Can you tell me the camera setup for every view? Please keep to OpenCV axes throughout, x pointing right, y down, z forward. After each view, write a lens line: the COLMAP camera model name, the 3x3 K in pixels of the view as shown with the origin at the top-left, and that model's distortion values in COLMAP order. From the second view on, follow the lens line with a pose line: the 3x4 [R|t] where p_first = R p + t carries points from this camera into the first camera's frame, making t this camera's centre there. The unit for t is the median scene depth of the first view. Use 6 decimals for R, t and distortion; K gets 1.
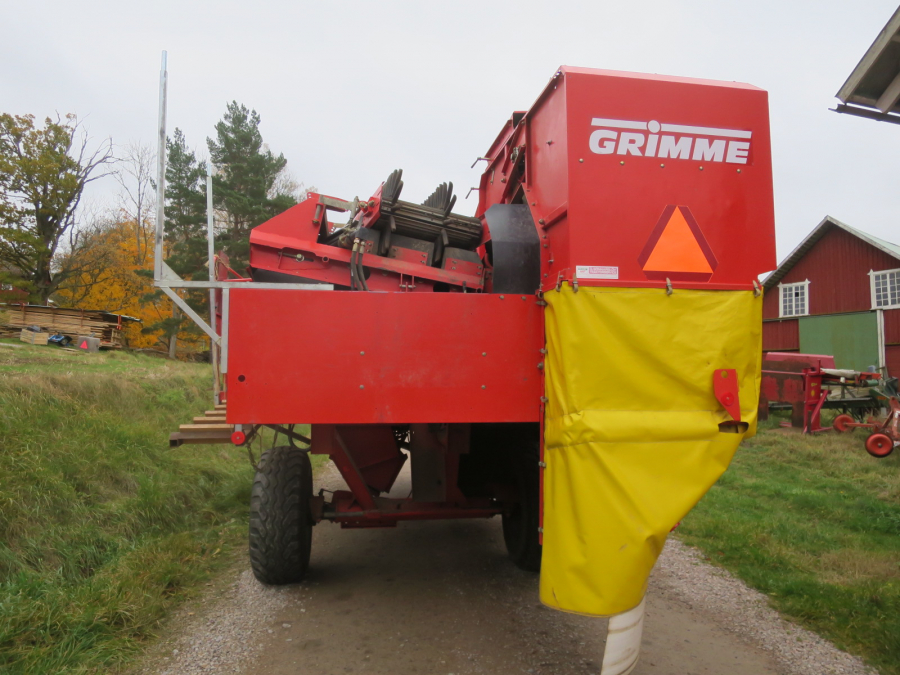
lens RADIAL K [[642.2, 0, 450.0], [0, 642.2, 337.5], [0, 0, 1]] dist [-0.051922, 0.010113]
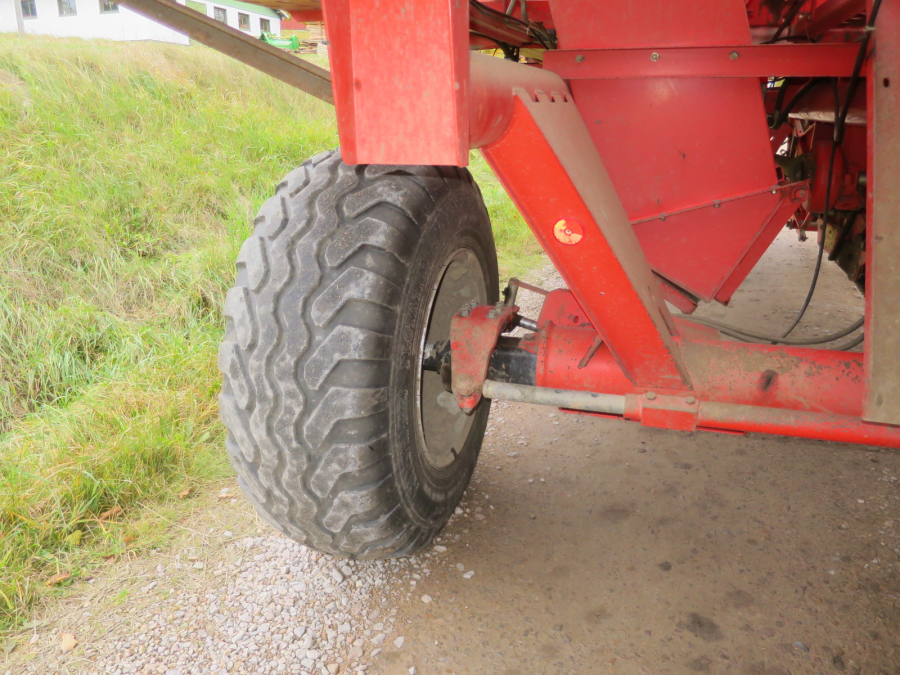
lens RADIAL K [[642.2, 0, 450.0], [0, 642.2, 337.5], [0, 0, 1]] dist [-0.051922, 0.010113]
pose [[0.894265, 0.138429, -0.425590, -0.038822], [0.047458, 0.916266, 0.397748, 0.059593], [0.445014, -0.375890, 0.812816, 0.320199]]
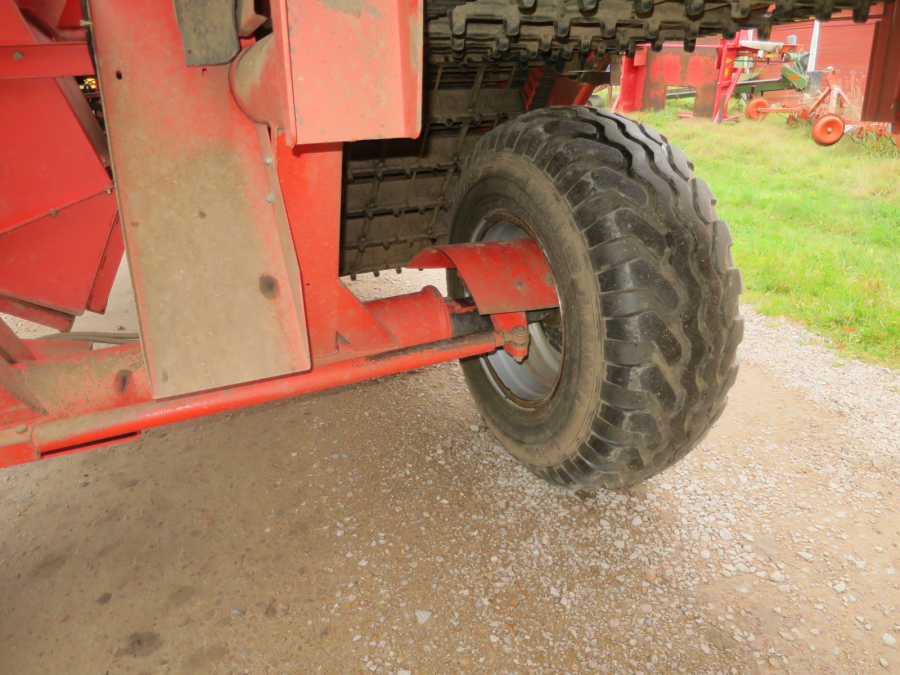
lens RADIAL K [[641.6, 0, 449.1], [0, 641.6, 337.9], [0, 0, 1]] dist [-0.049048, 0.005446]
pose [[0.962752, -0.138735, 0.232082, -0.004244], [0.029839, 0.907604, 0.418766, 0.062571], [-0.268736, -0.396243, 0.877937, 0.324377]]
